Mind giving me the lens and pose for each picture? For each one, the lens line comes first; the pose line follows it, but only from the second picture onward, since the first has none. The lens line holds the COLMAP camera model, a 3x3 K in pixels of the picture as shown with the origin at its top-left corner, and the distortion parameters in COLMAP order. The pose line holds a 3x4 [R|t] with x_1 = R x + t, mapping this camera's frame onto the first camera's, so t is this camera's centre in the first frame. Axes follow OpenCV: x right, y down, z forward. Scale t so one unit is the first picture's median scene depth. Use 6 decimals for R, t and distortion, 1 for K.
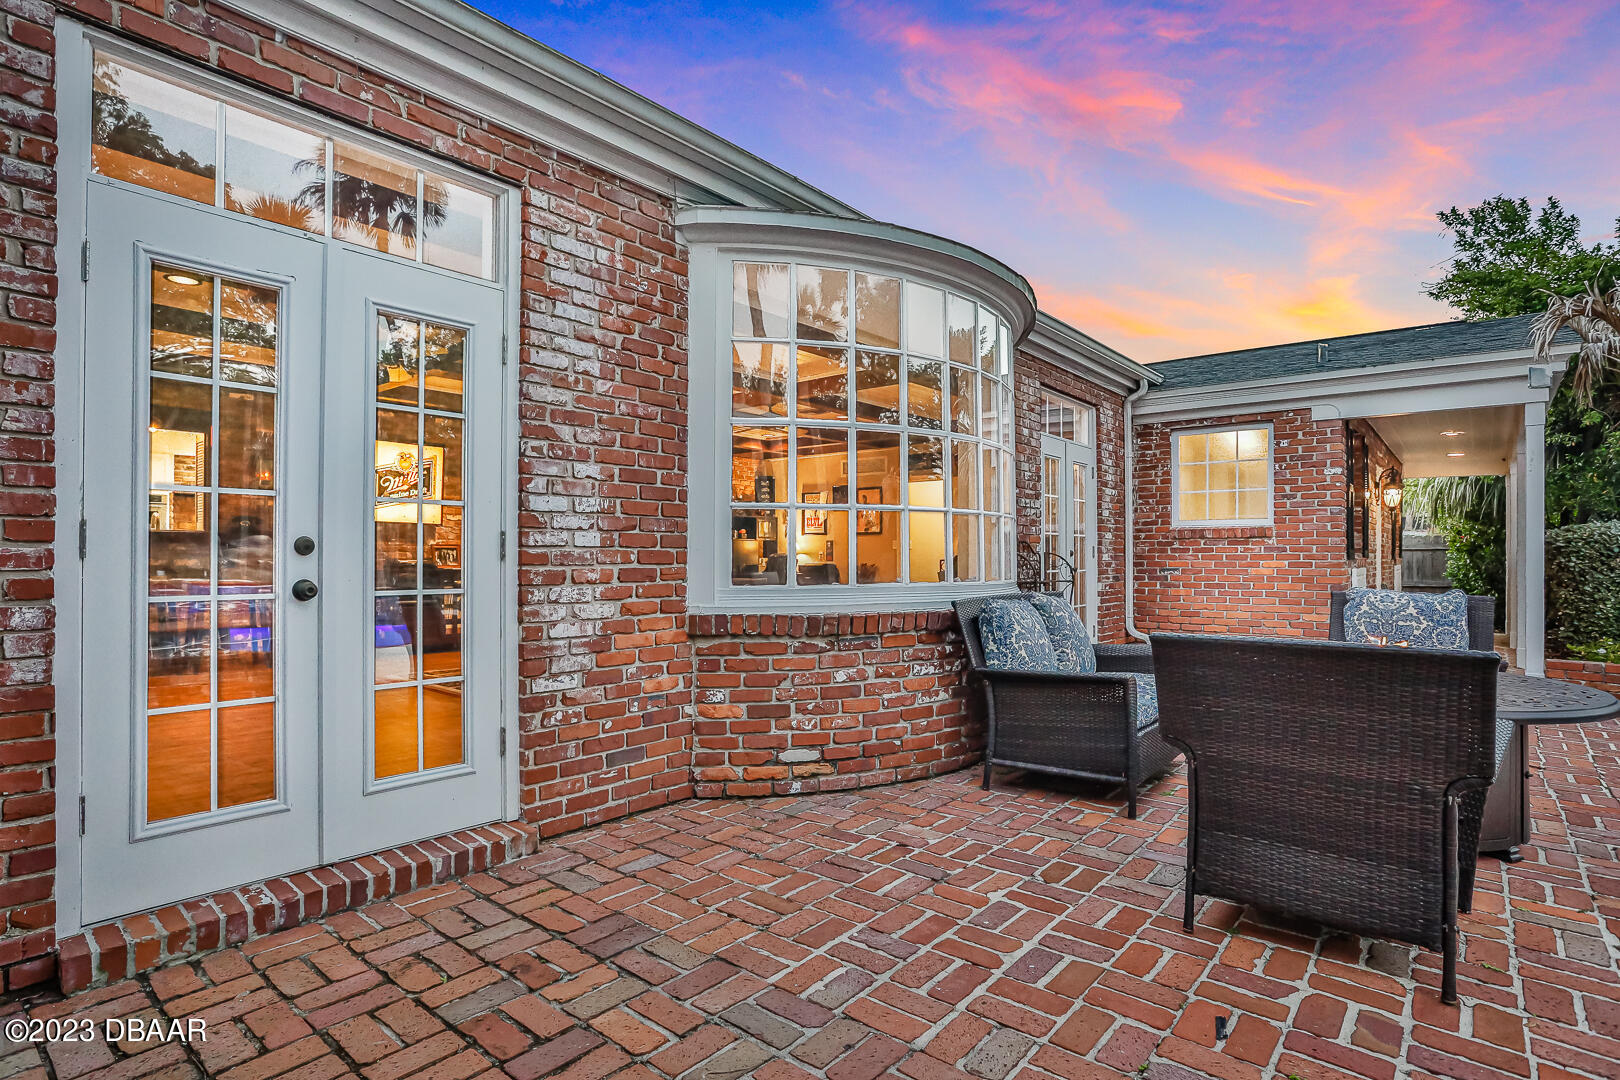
lens RADIAL K [[827.6, 0, 803.2], [0, 827.6, 550.1], [0, 0, 1]] dist [-0.063090, 0.050468]
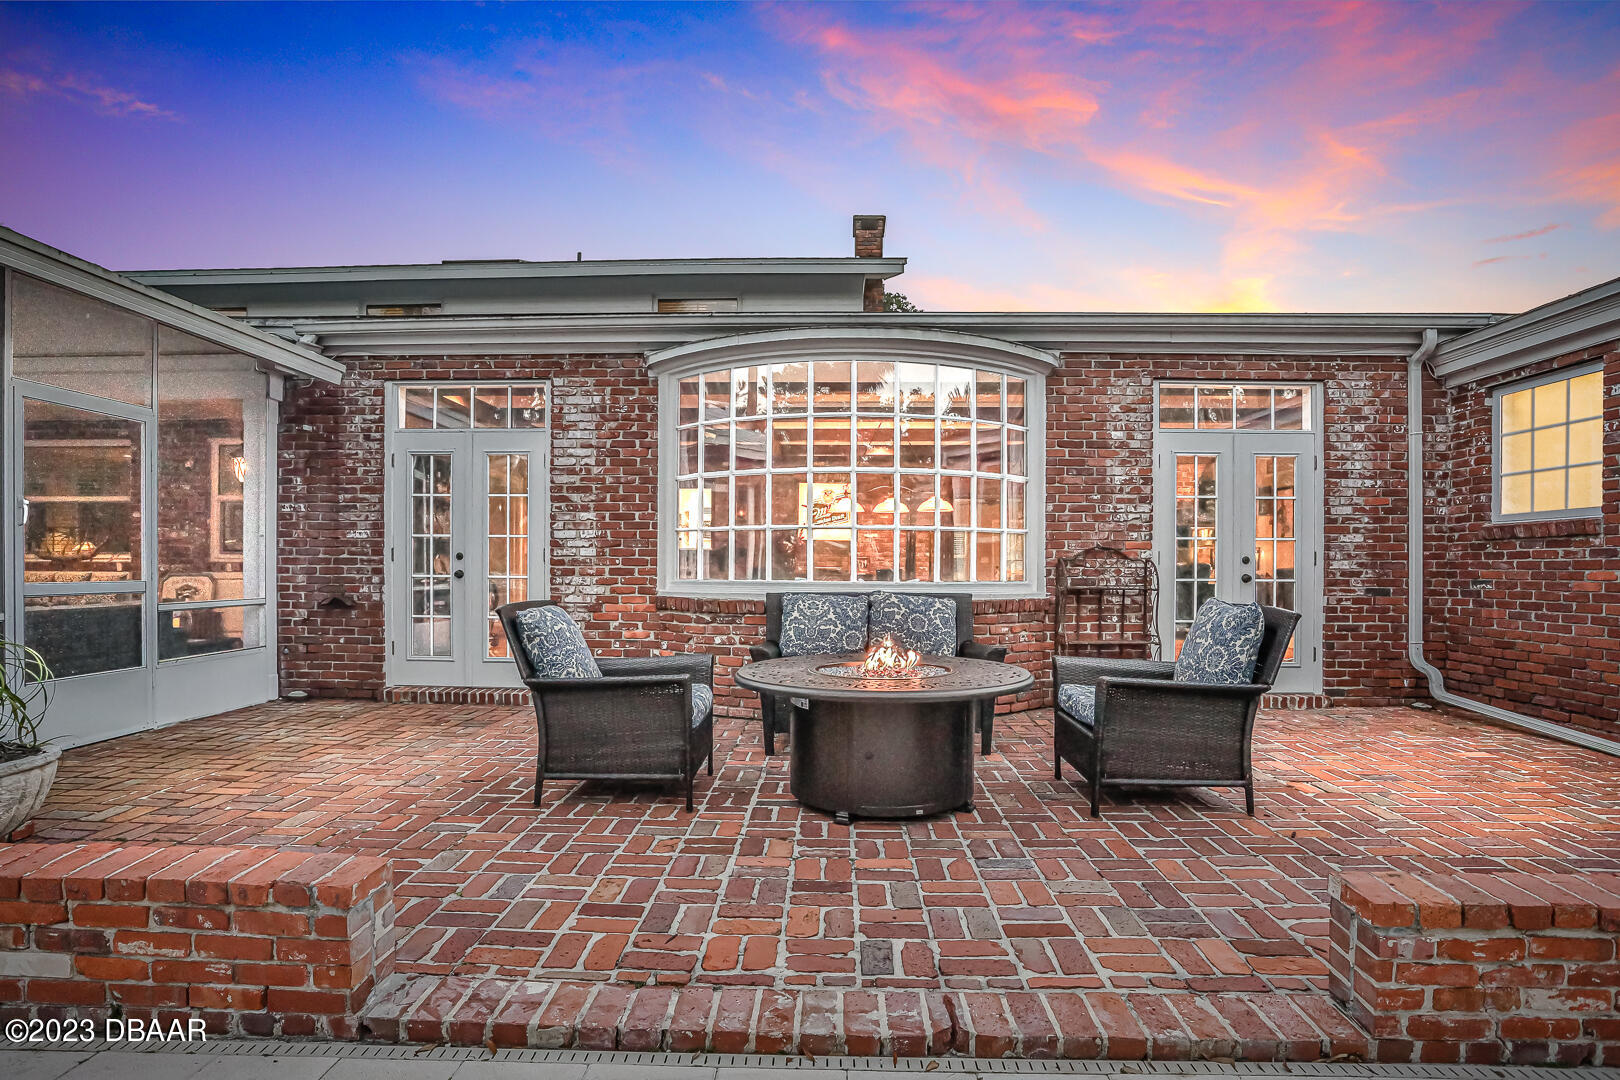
lens RADIAL K [[847.9, 0, 801.7], [0, 847.9, 562.9], [0, 0, 1]] dist [-0.067222, 0.032610]
pose [[0.617722, -0.001296, -0.786395, 1.527406], [0.002029, 0.999998, -0.000054, 0.012833], [0.786394, -0.001562, 0.617724, 0.180465]]
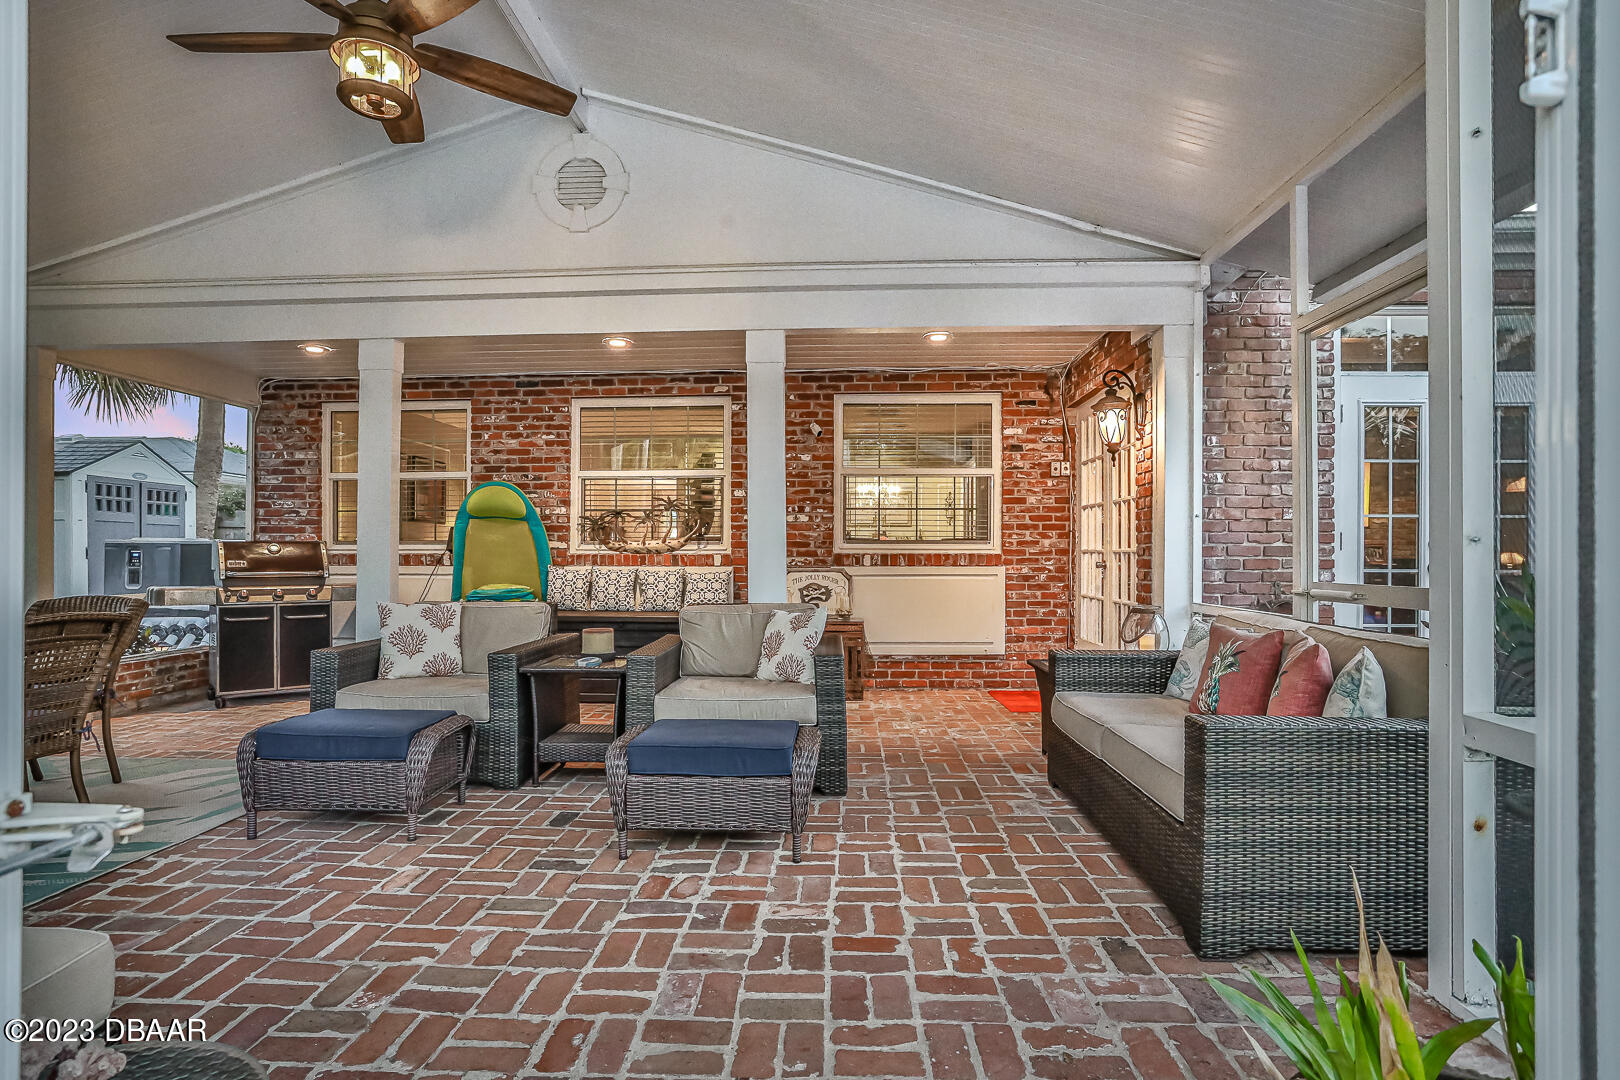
lens RADIAL K [[860.3, 0, 785.0], [0, 860.3, 555.1], [0, 0, 1]] dist [-0.069410, 0.069262]
pose [[0.601653, -0.001730, -0.798755, 0.015564], [0.007264, 0.999968, 0.003306, 0.002166], [0.798724, -0.007791, 0.601647, -0.987283]]
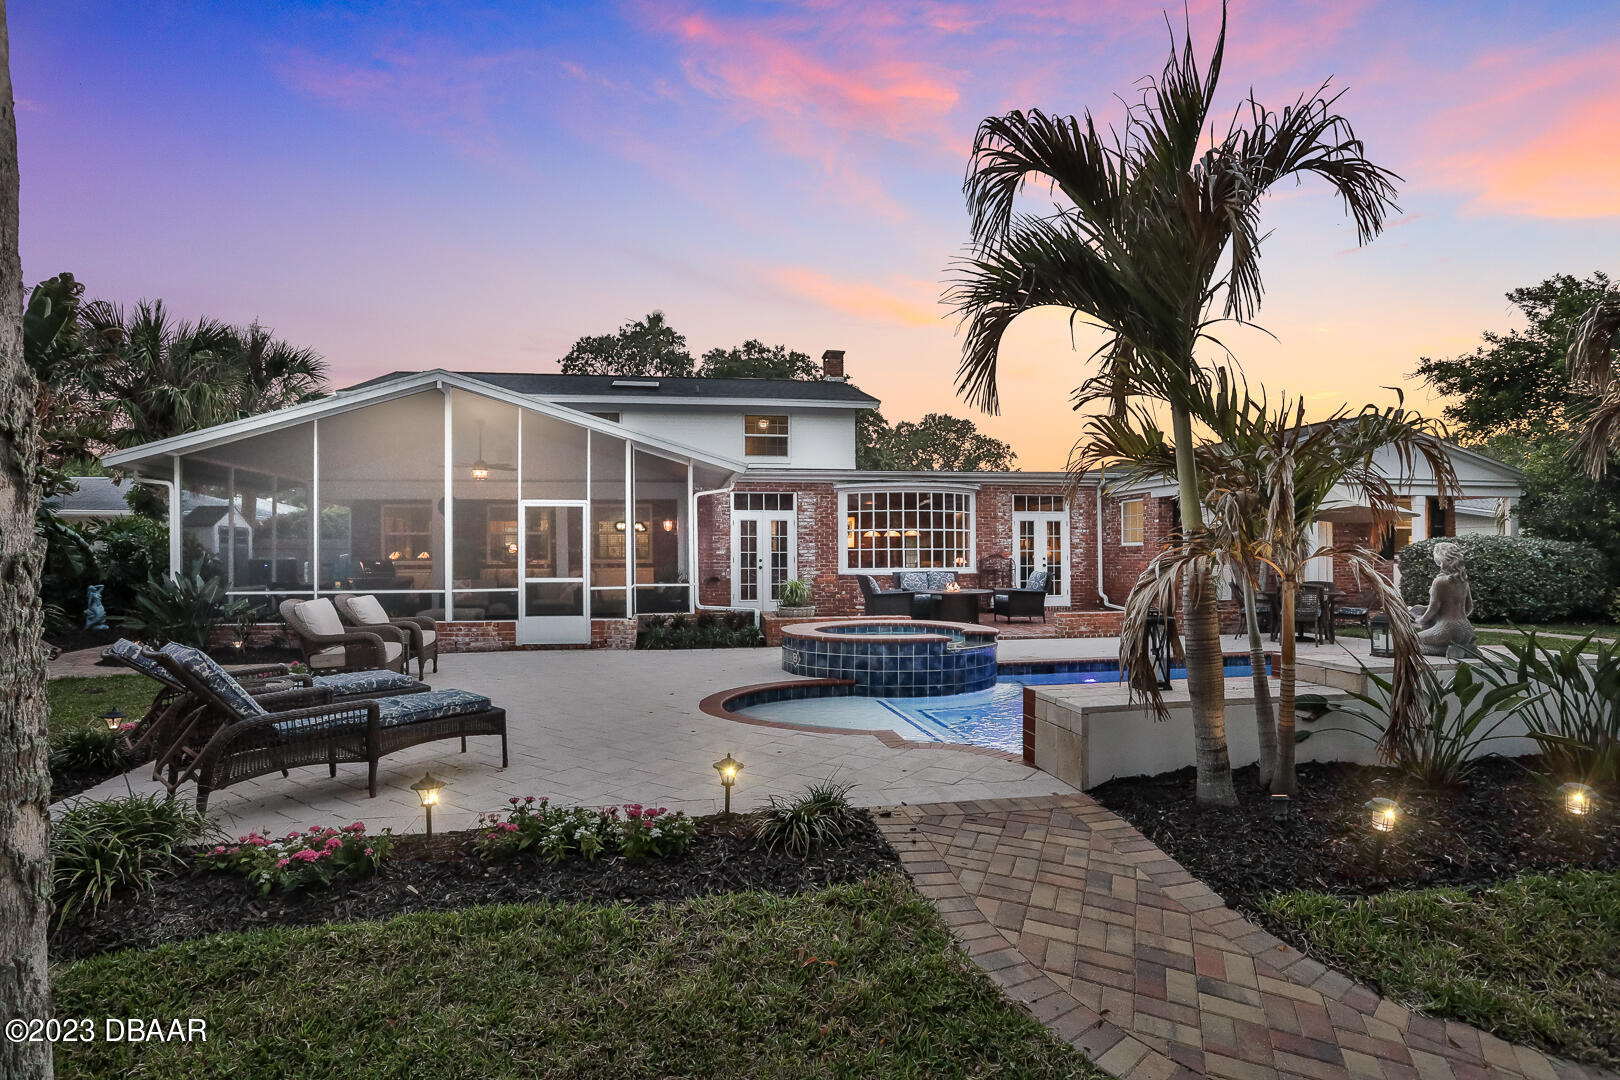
lens RADIAL K [[847.9, 0, 801.7], [0, 847.9, 562.9], [0, 0, 1]] dist [-0.067222, 0.032610]
pose [[0.761234, -0.002320, -0.648474, 2.932390], [0.011981, 0.999873, 0.010487, -0.037796], [0.648367, -0.015752, 0.761165, -2.863956]]
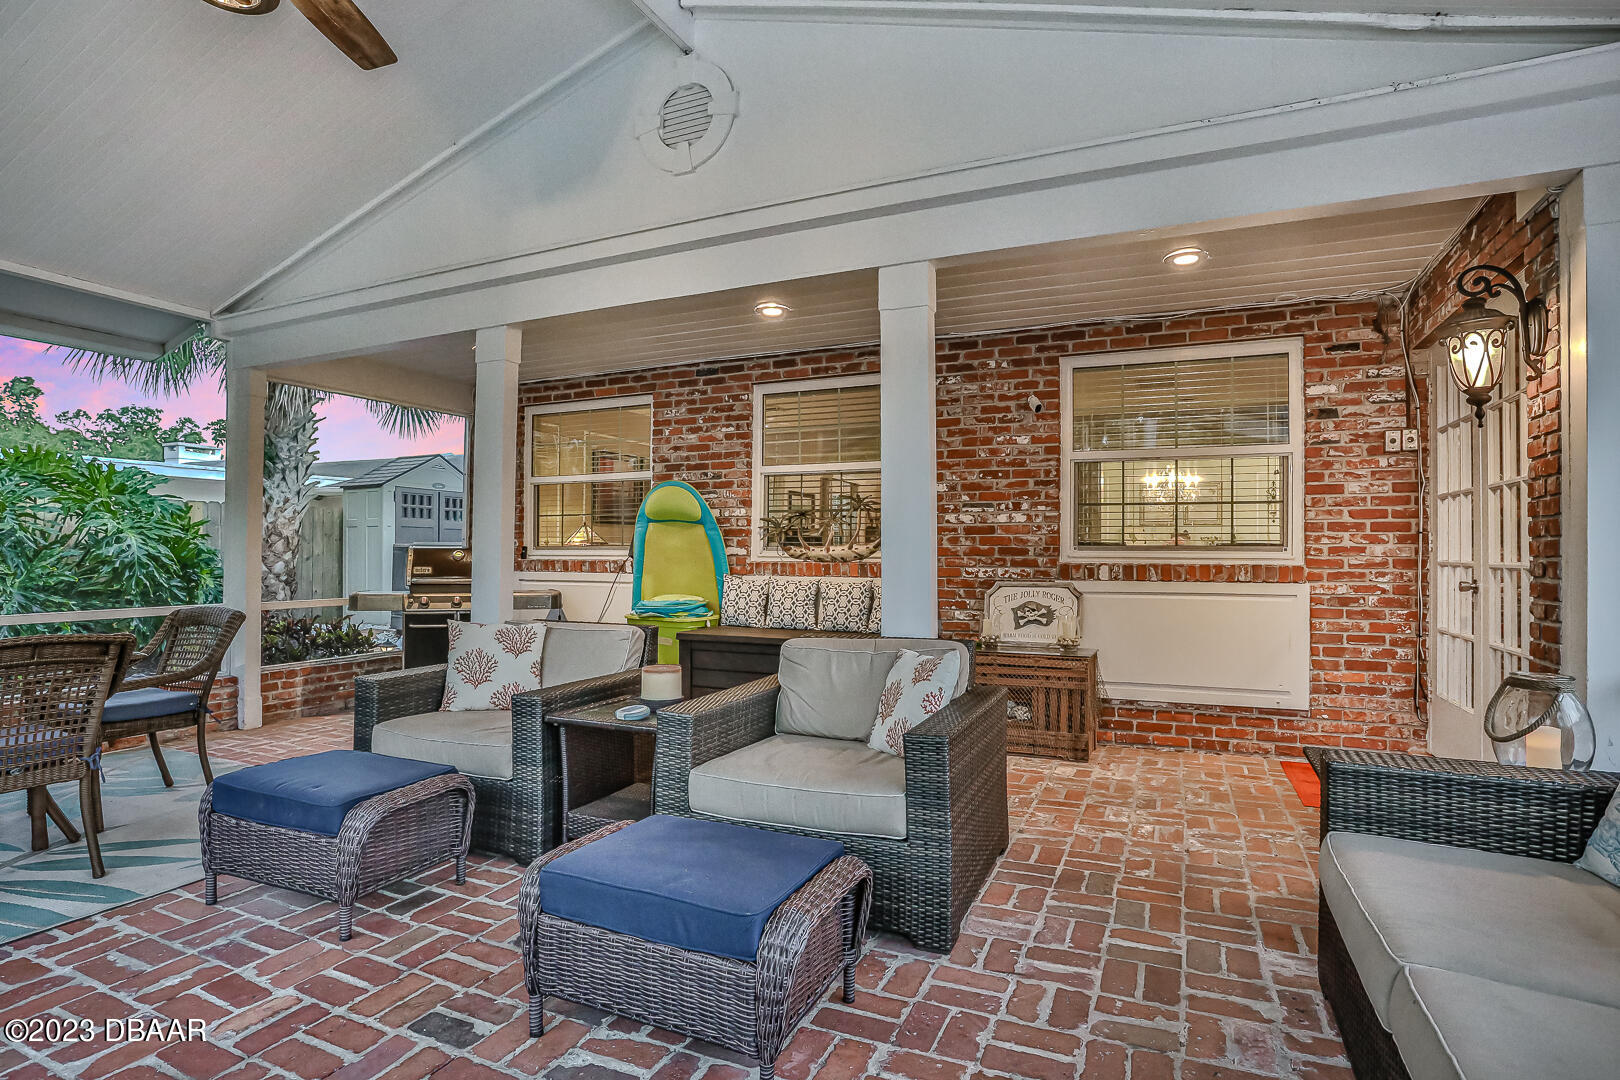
lens RADIAL K [[834.5, 0, 804.4], [0, 834.5, 543.2], [0, 0, 1]] dist [-0.070607, 0.038355]
pose [[0.269279, -0.010391, -0.963006, -0.209464], [0.005004, 0.999943, -0.009391, -0.018612], [0.963049, -0.002290, 0.269316, -0.531310]]
